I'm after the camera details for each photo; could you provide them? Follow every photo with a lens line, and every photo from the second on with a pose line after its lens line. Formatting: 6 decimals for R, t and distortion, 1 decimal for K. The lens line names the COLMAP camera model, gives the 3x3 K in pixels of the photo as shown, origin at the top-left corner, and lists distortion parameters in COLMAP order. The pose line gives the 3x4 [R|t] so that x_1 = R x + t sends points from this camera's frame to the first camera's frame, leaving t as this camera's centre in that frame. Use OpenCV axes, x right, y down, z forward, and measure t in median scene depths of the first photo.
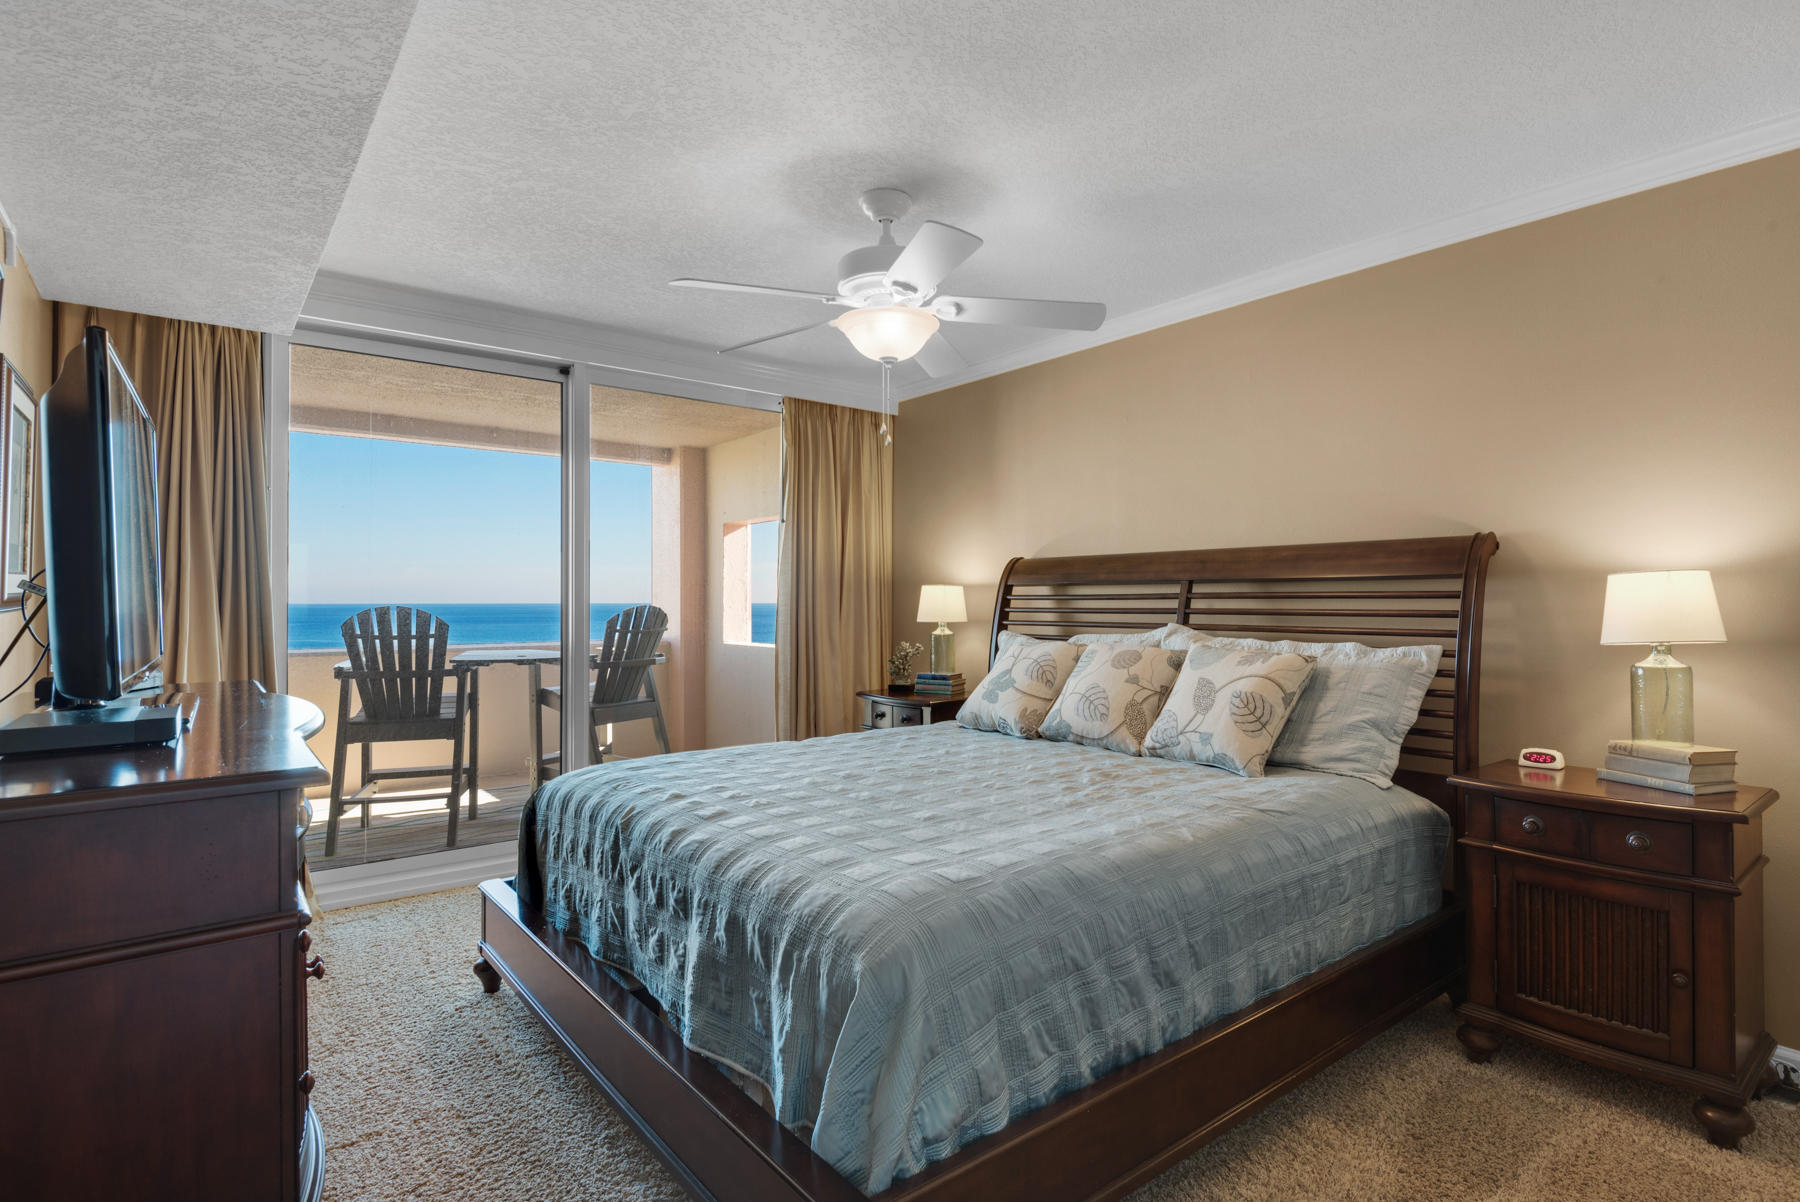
lens RADIAL K [[910.7, 0, 924.1], [0, 910.7, 594.7], [0, 0, 1]] dist [0.047779, -0.031399]
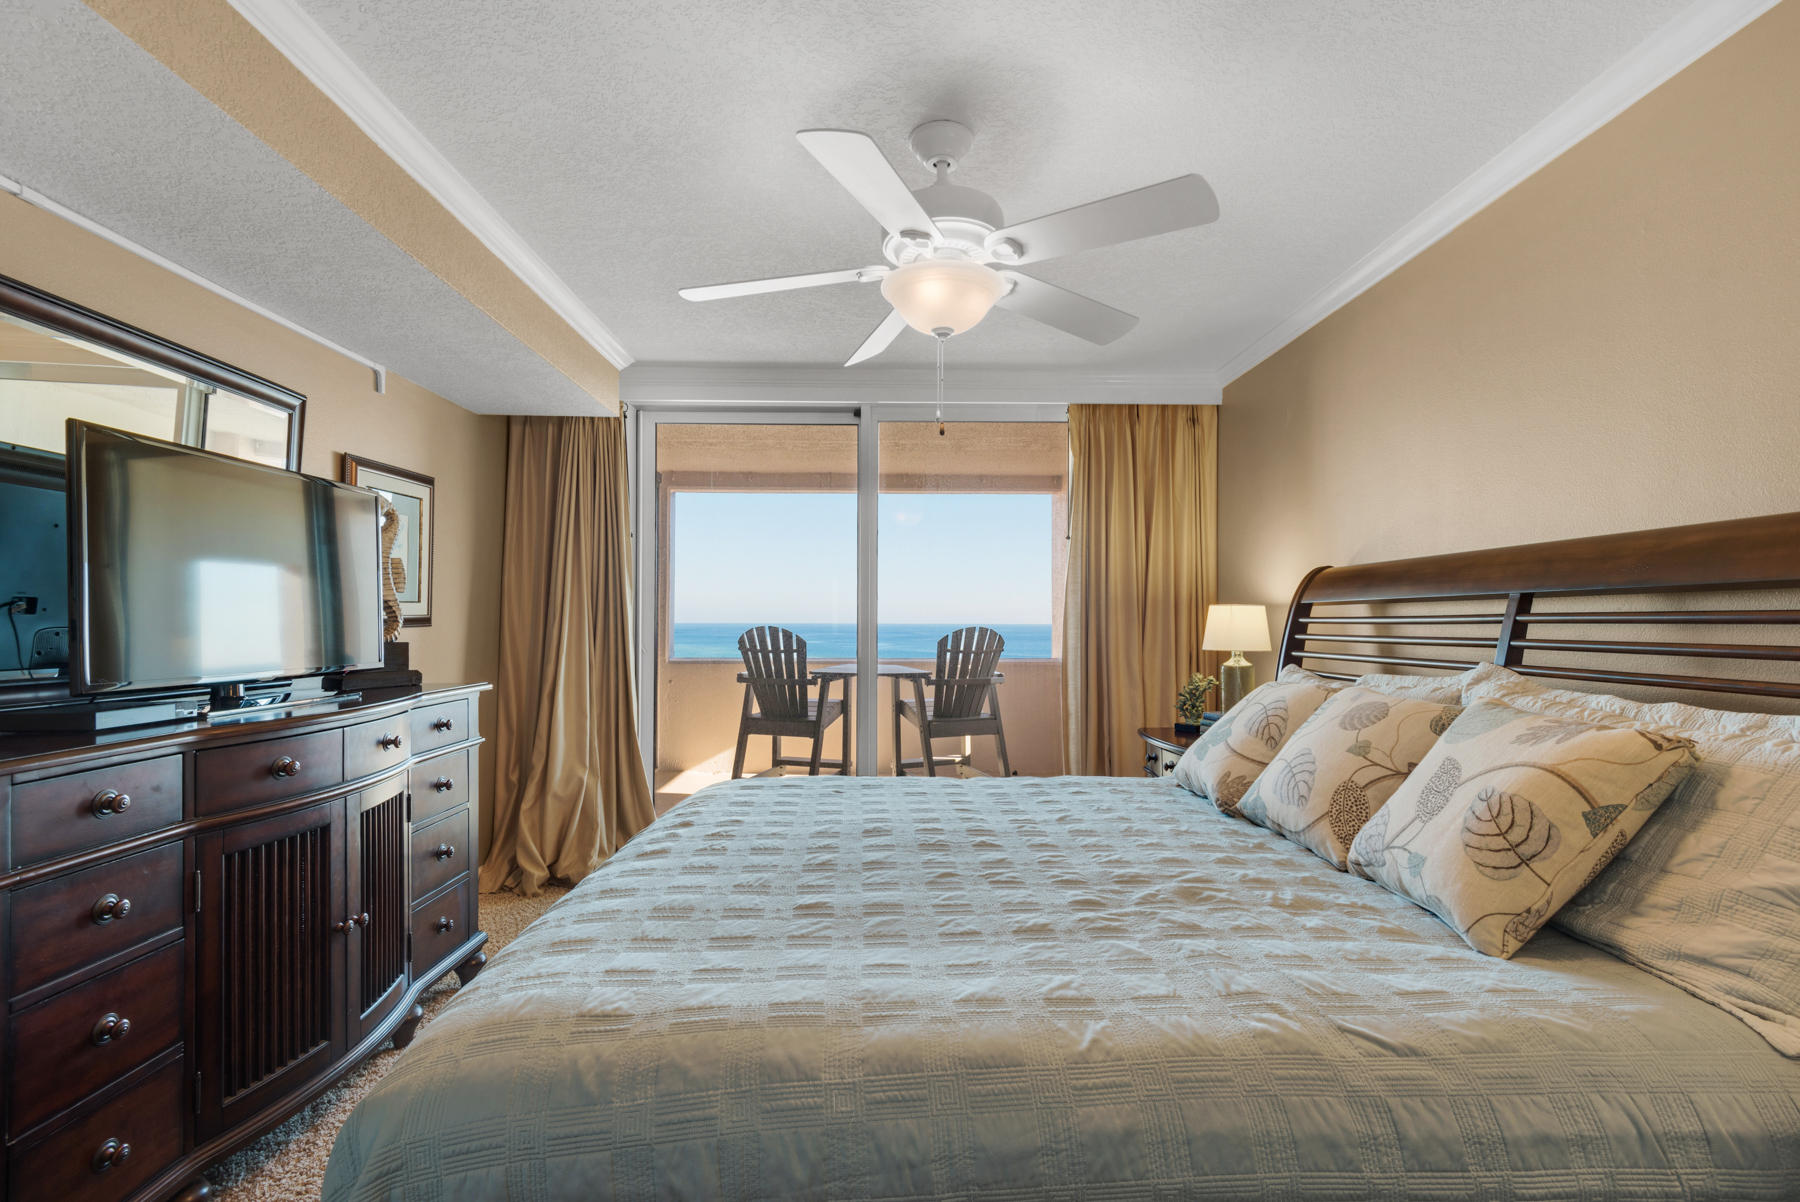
lens RADIAL K [[825.8, 0, 900.0], [0, 825.8, 601.0], [0, 0, 1]] dist [0.045481, -0.022741]
pose [[0.784287, -0.011378, -0.620294, 0.323300], [-0.001052, 0.999806, -0.019670, 0.001075], [0.620397, 0.016080, 0.784123, 0.319183]]
